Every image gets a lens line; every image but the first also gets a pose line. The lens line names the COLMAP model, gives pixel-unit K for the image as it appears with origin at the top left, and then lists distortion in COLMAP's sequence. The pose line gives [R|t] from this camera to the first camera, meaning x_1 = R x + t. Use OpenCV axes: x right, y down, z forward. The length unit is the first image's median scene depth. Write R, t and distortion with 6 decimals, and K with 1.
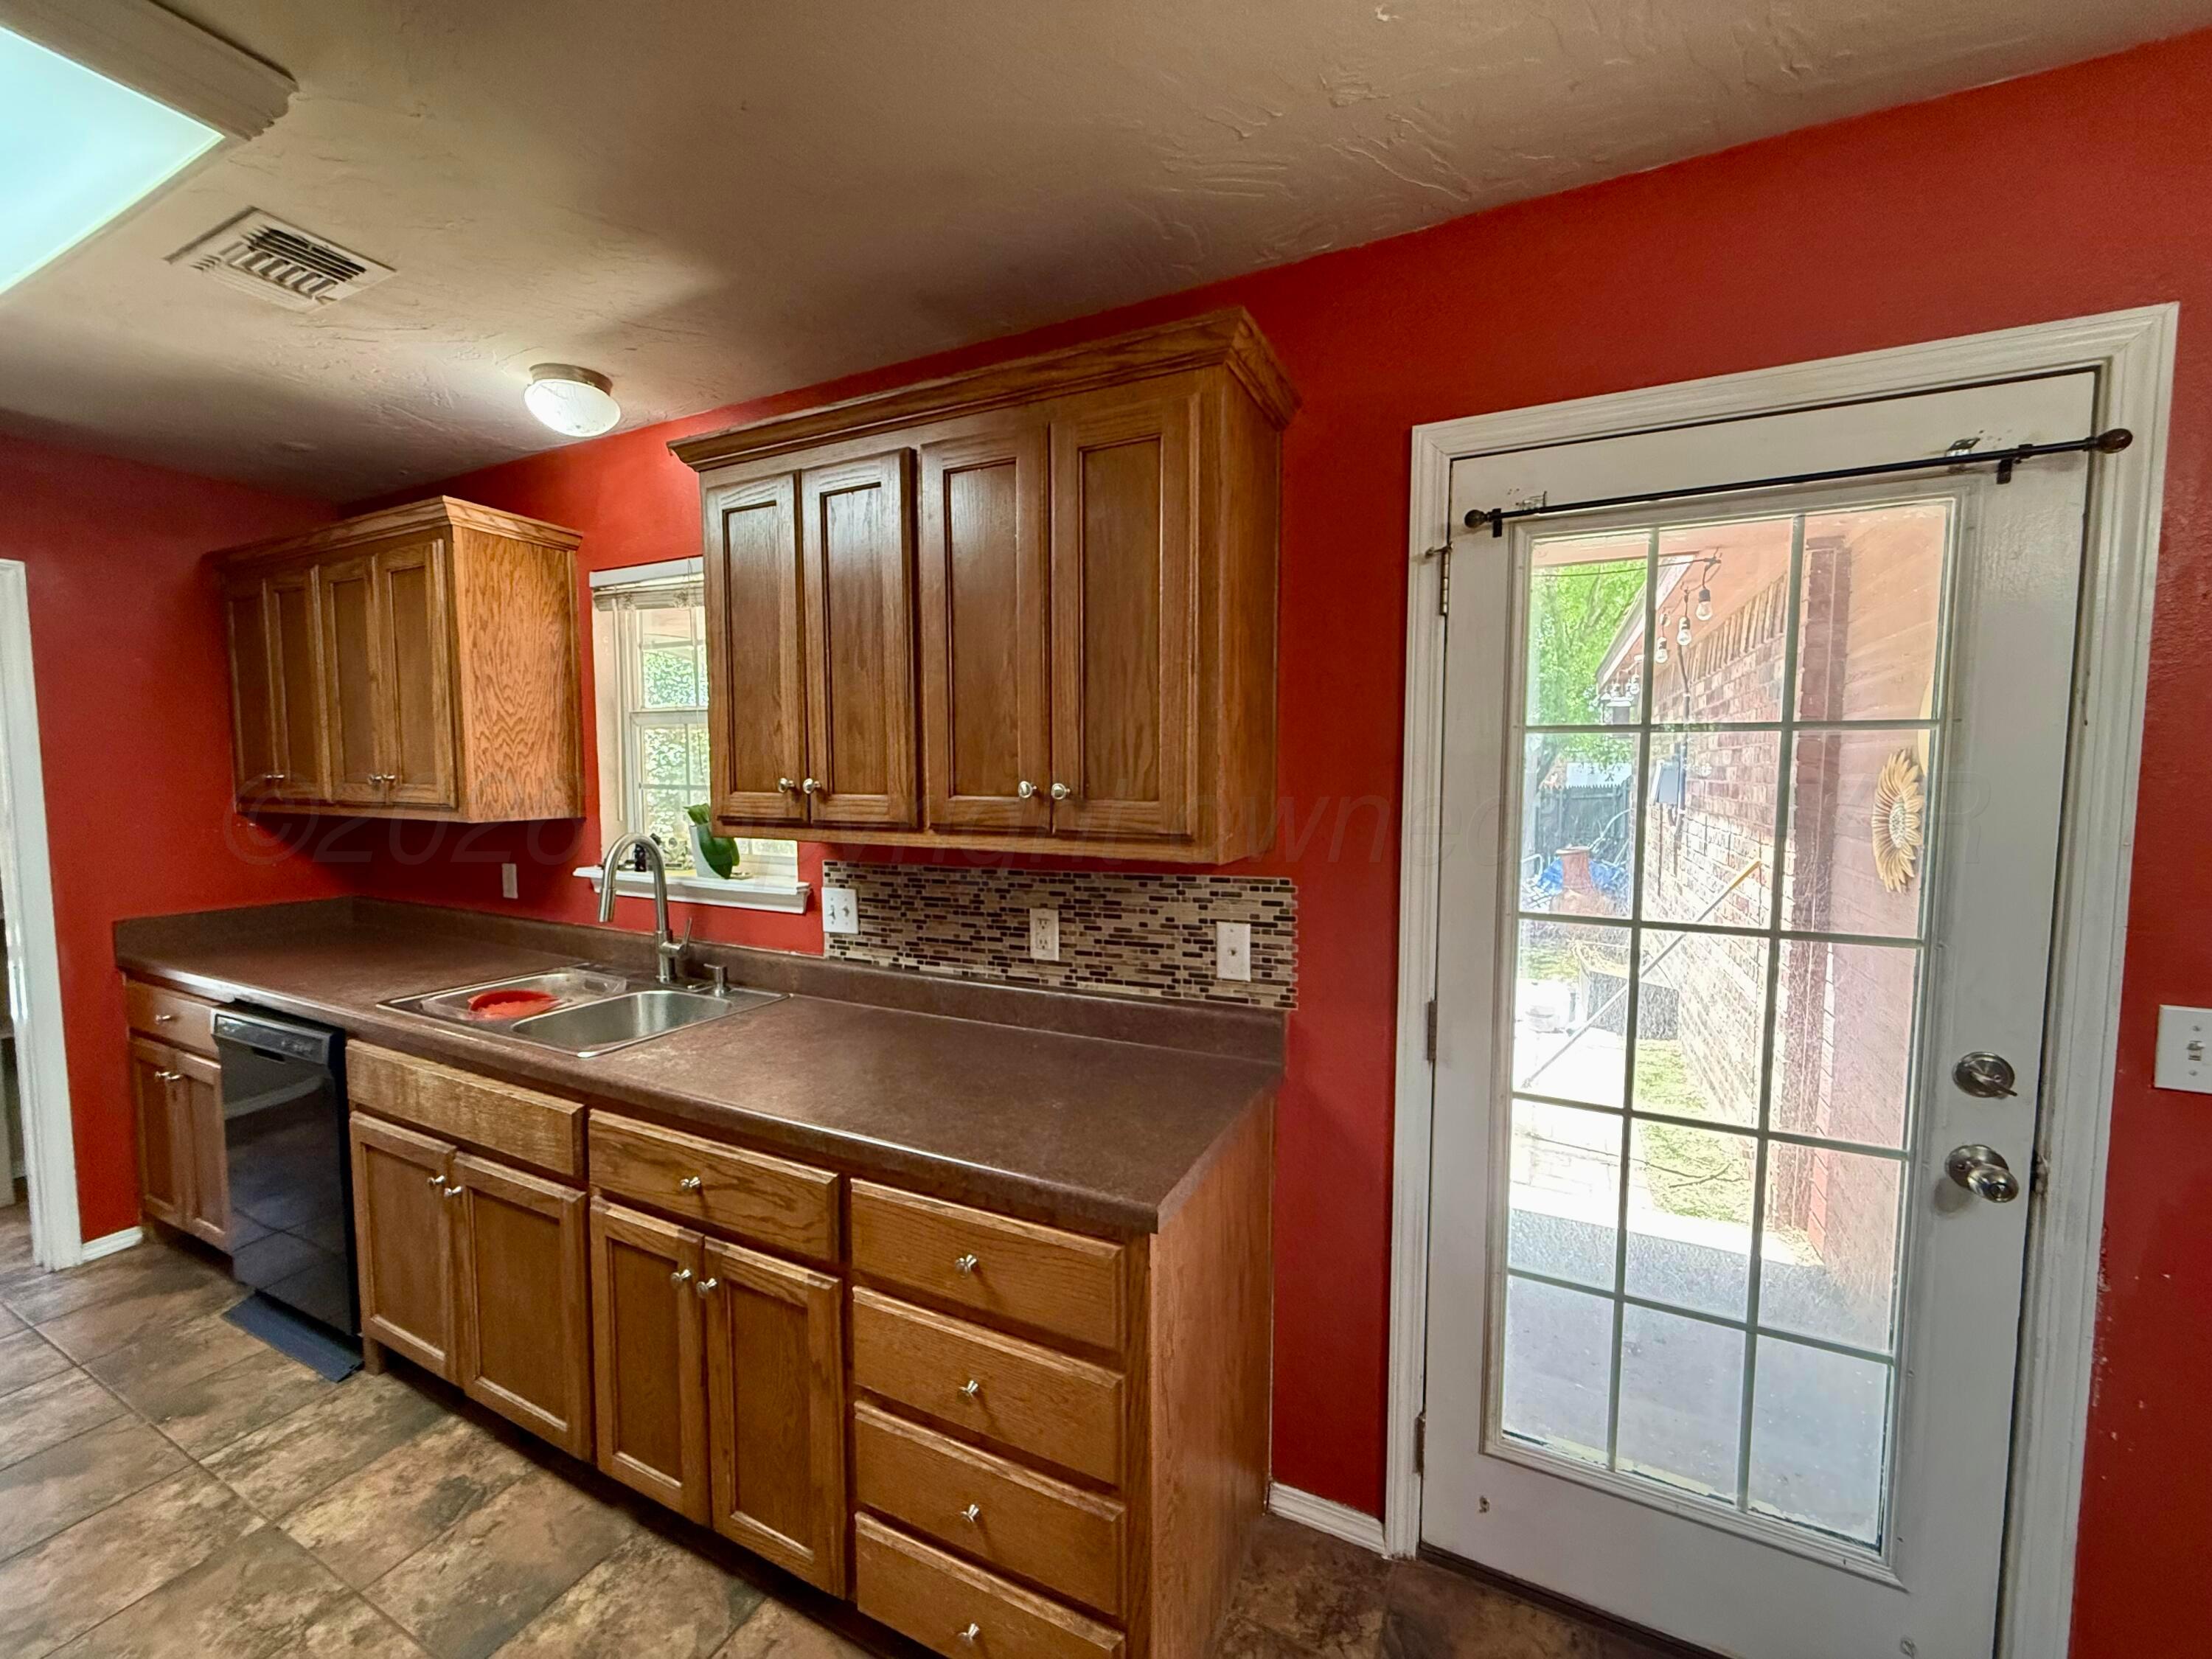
lens RADIAL K [[875.3, 0, 1099.4], [0, 875.3, 825.0], [0, 0, 1]] dist [-0.001210, 0.000307]
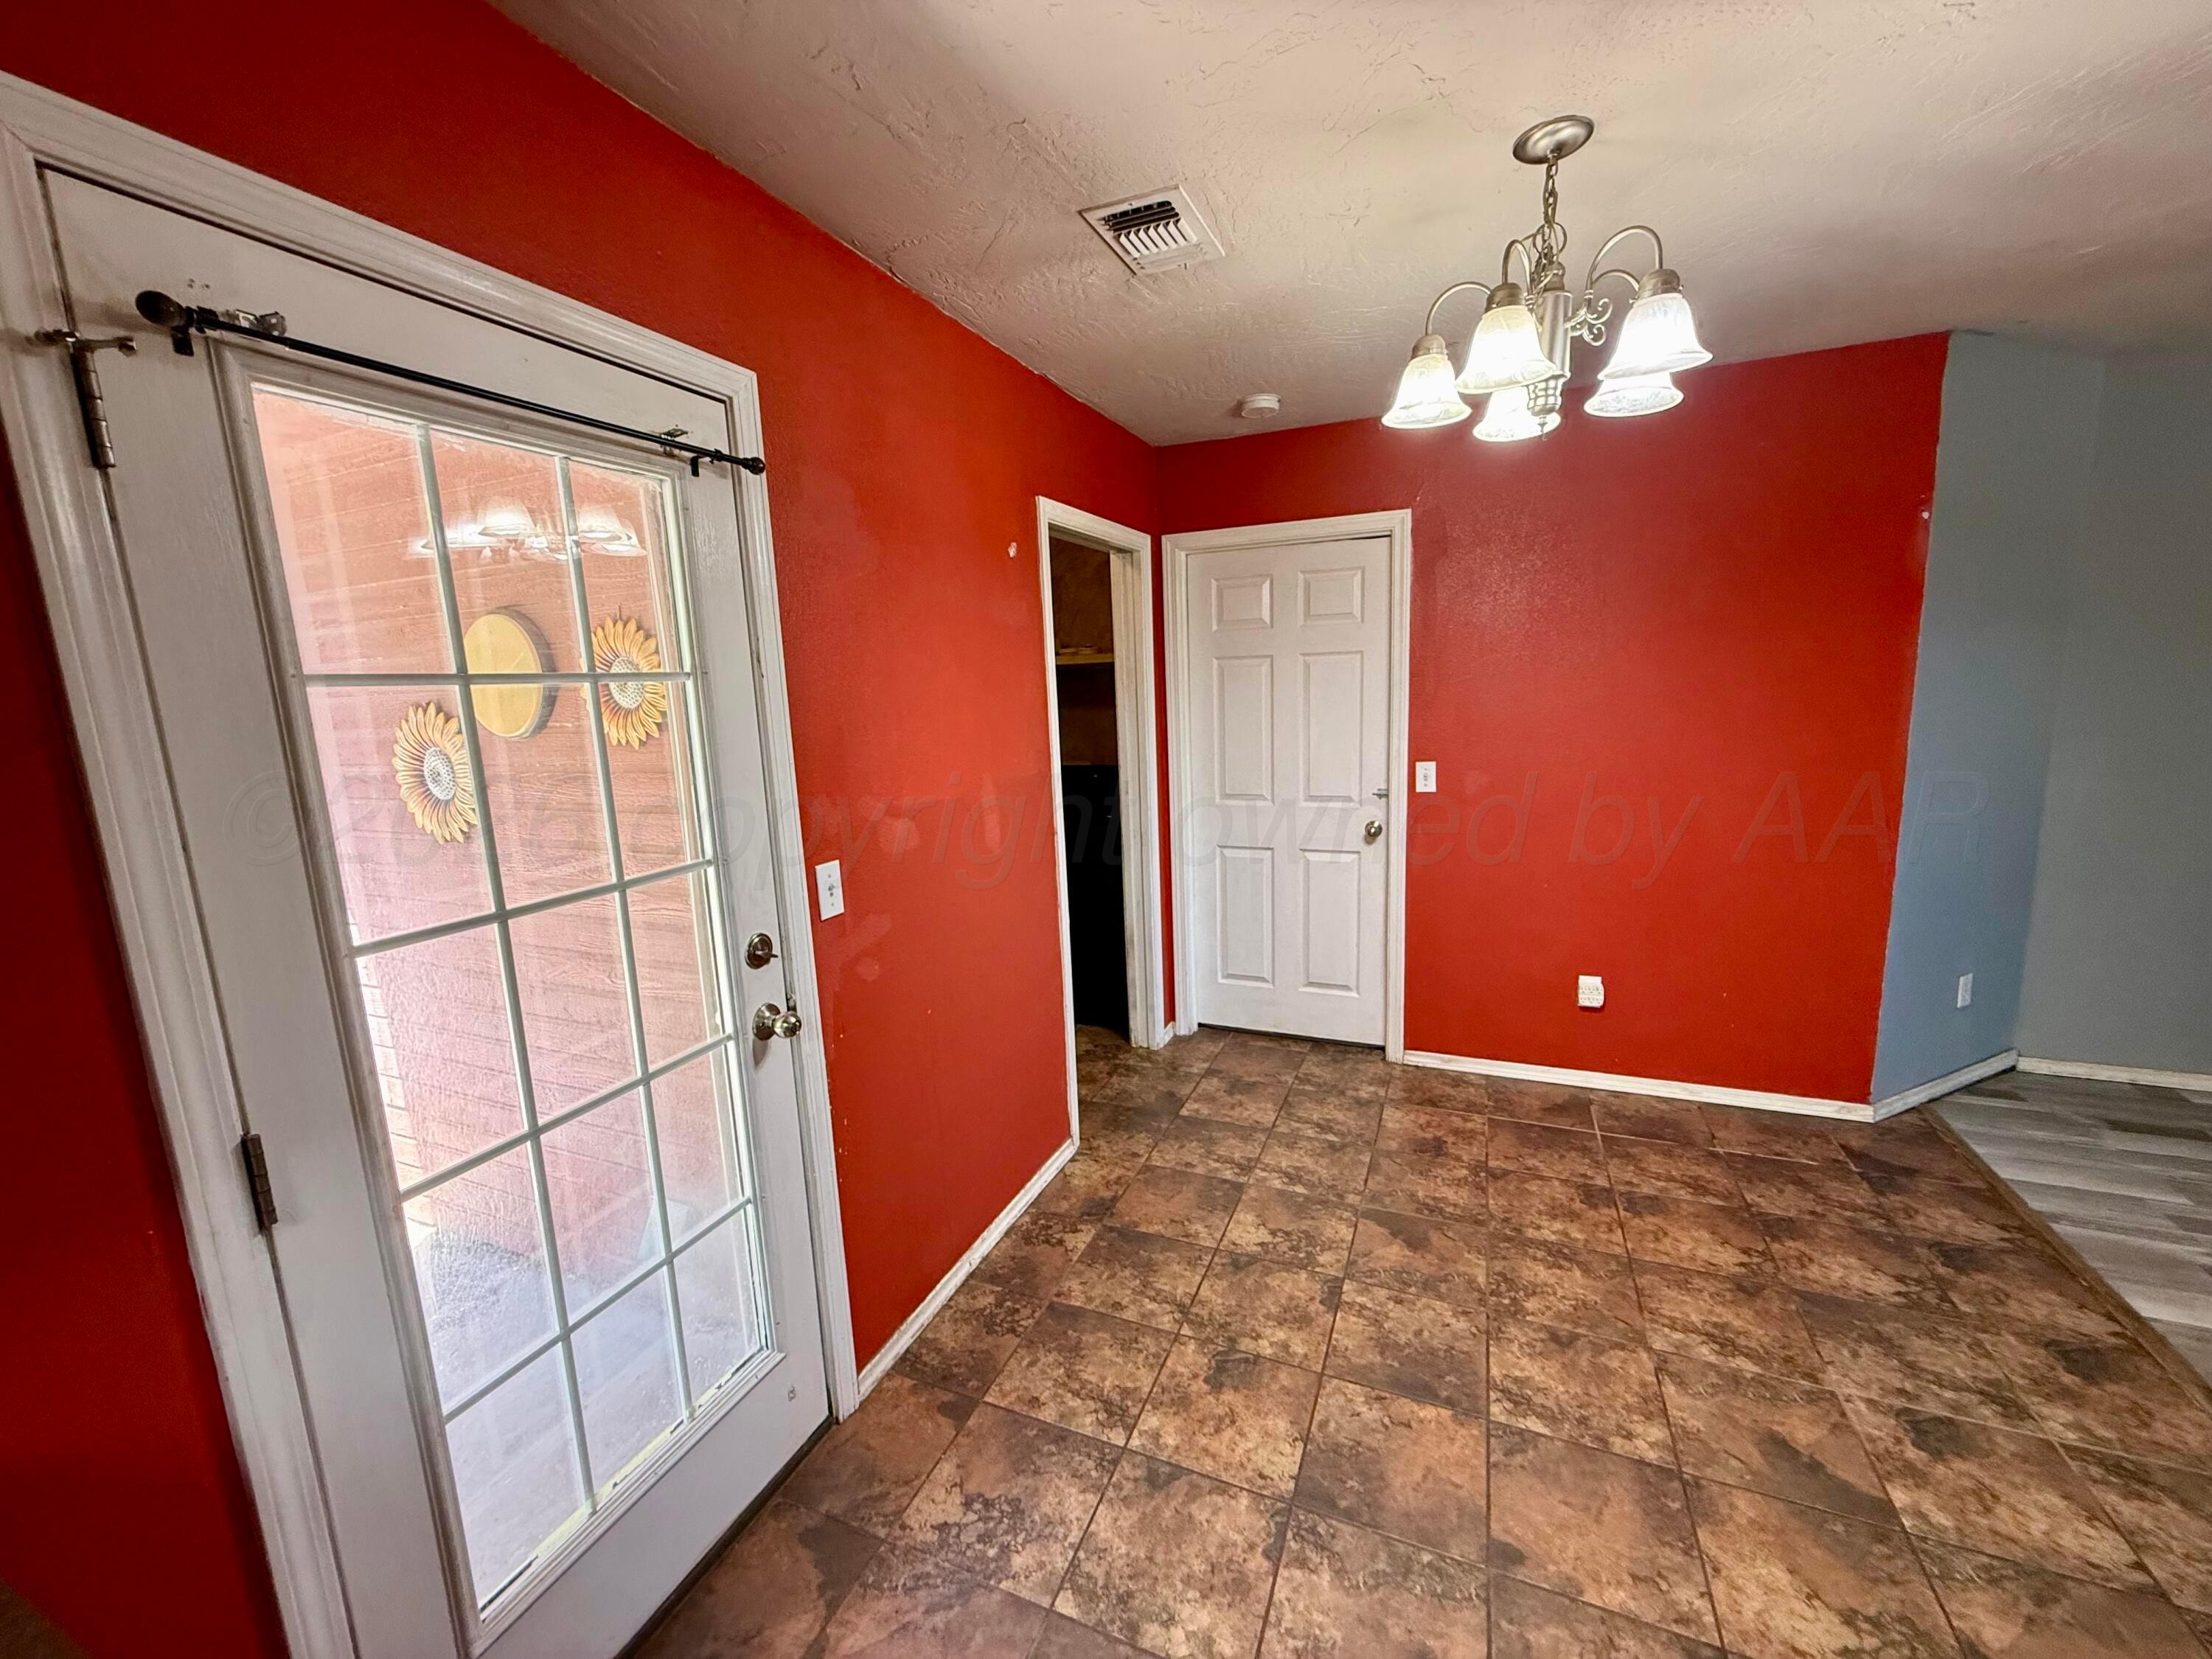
lens RADIAL K [[875.3, 0, 1112.3], [0, 875.3, 838.1], [0, 0, 1]] dist [-0.001210, 0.000307]
pose [[-0.062266, -0.165883, 0.984178, -0.231870], [0.122018, 0.977429, 0.172465, -0.031703], [-0.990573, 0.130826, -0.040620, 0.449222]]
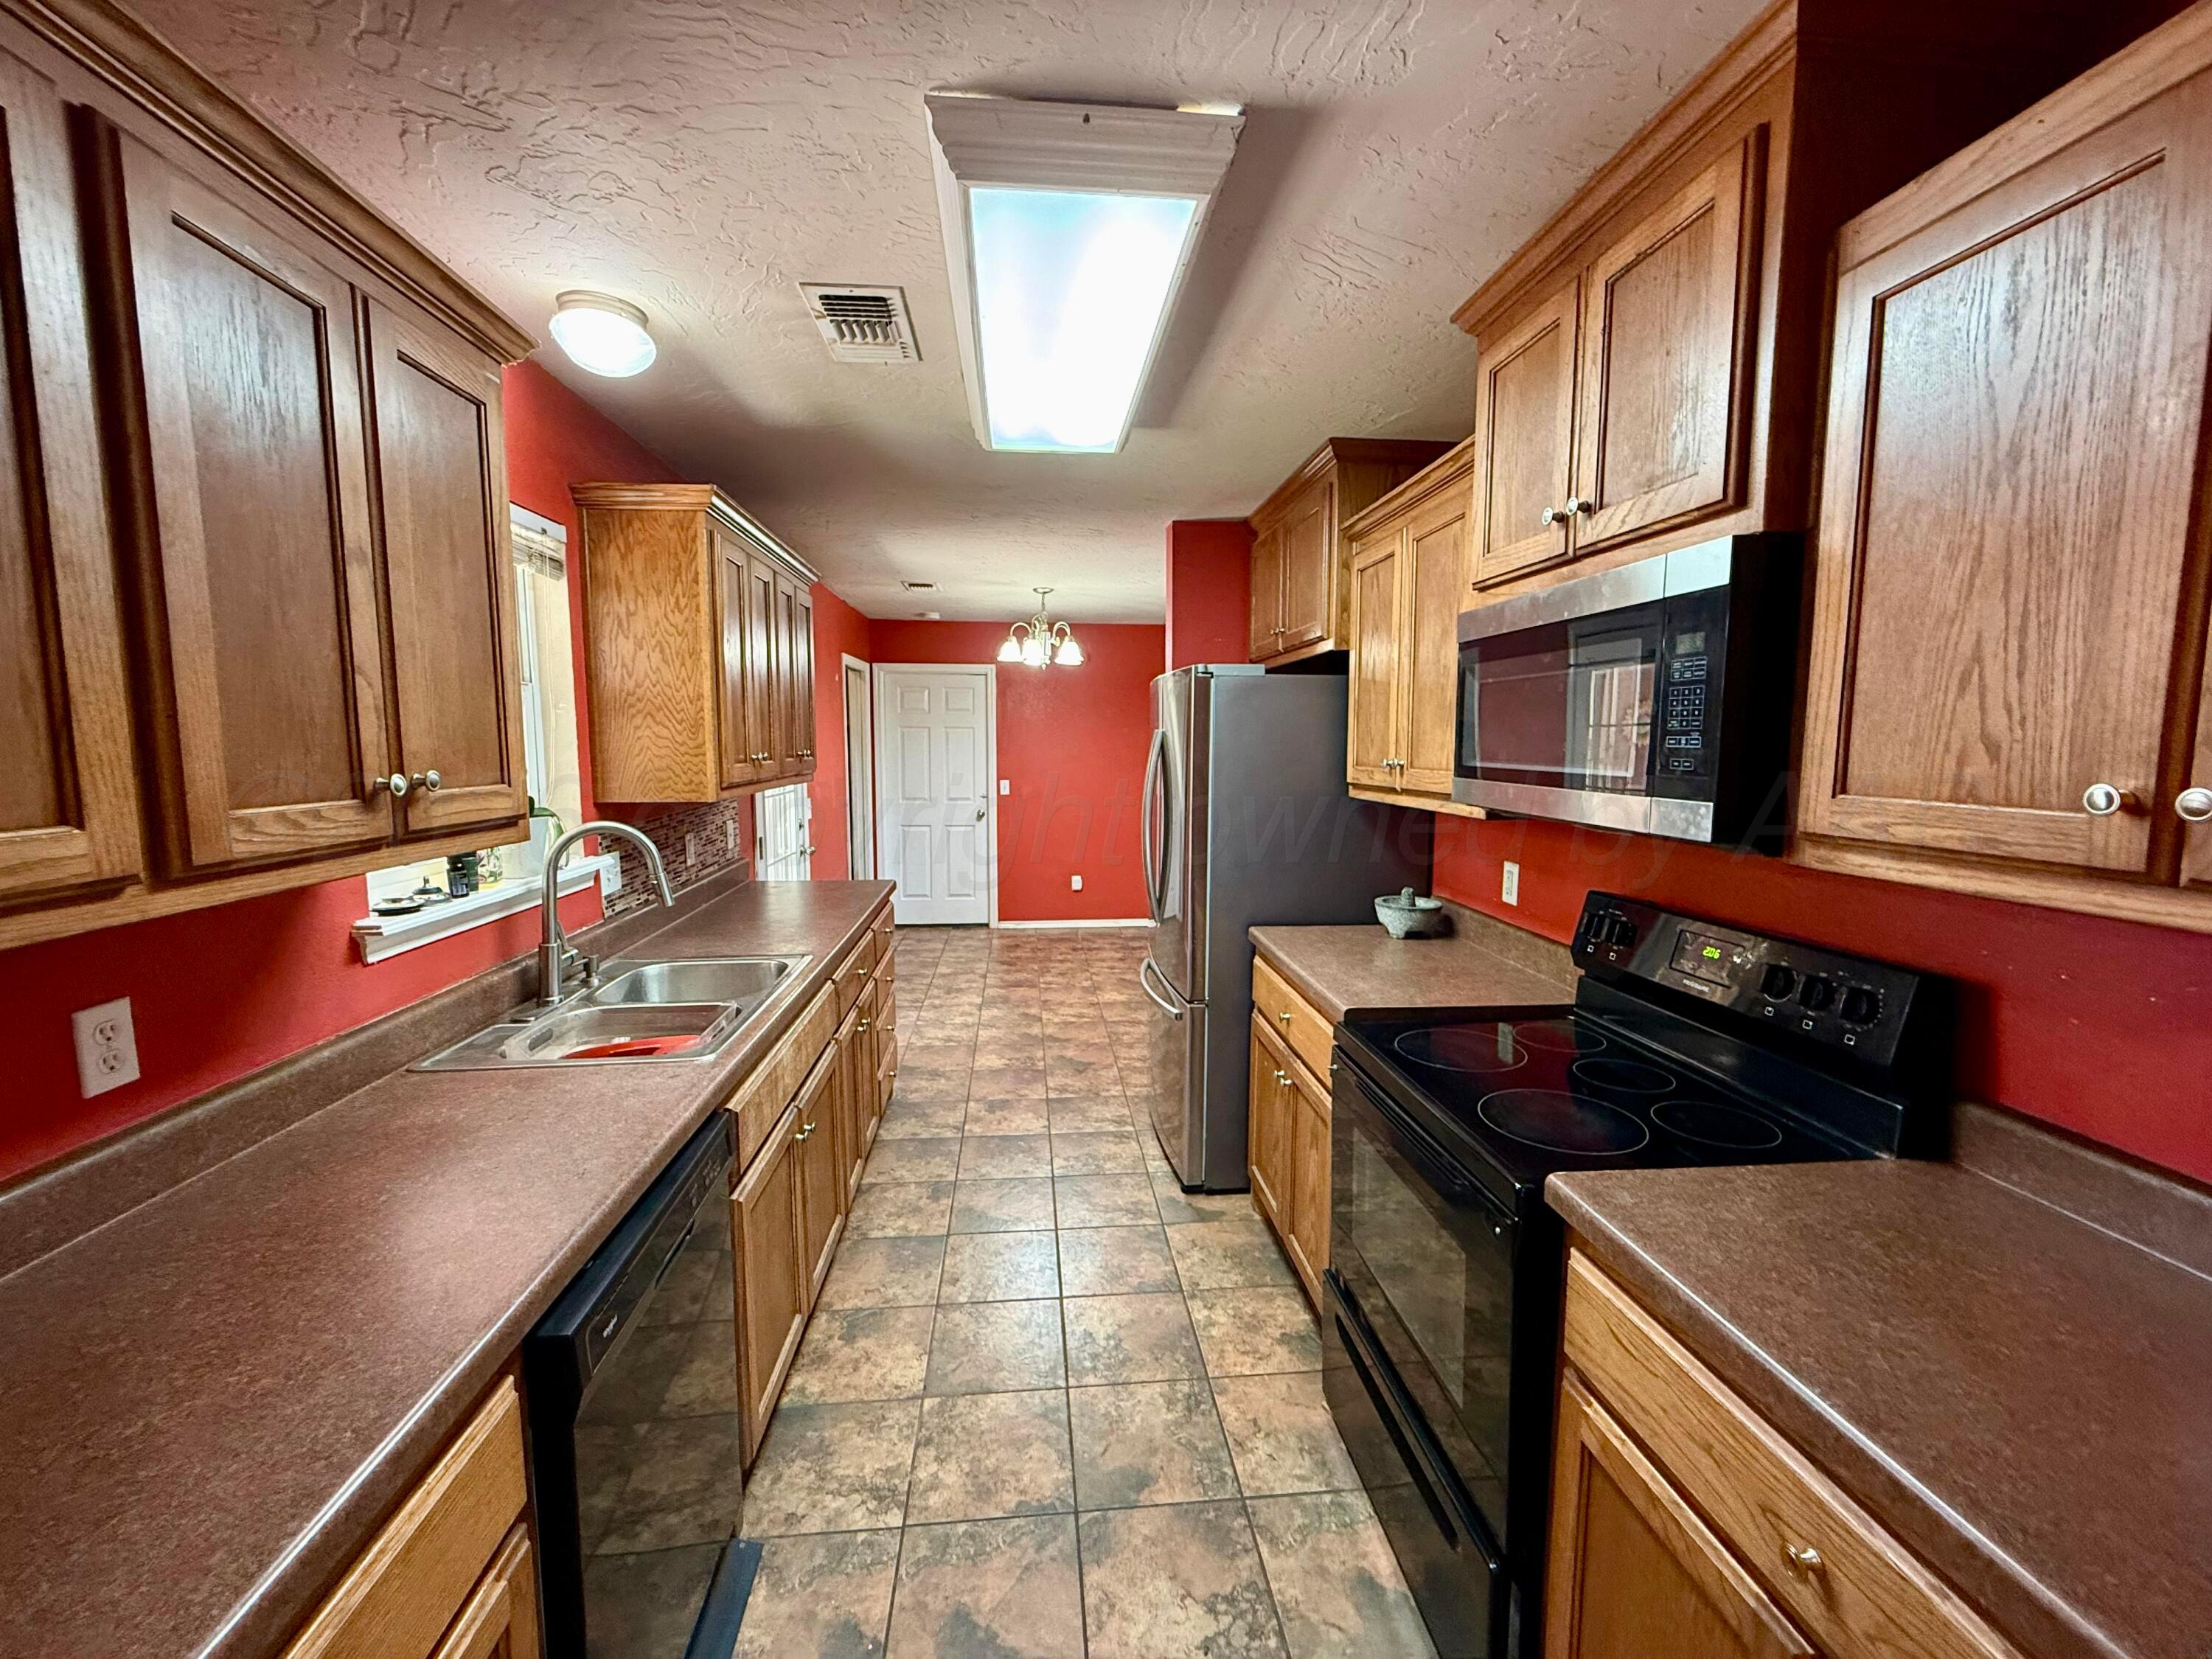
lens RADIAL K [[875.3, 0, 1109.1], [0, 875.3, 821.8], [0, 0, 1]] dist [-0.001210, 0.000307]
pose [[-0.529766, -0.079508, 0.844409, -2.425407], [0.064764, 0.988897, 0.133744, -0.119699], [-0.845668, 0.125540, -0.518735, 1.573714]]
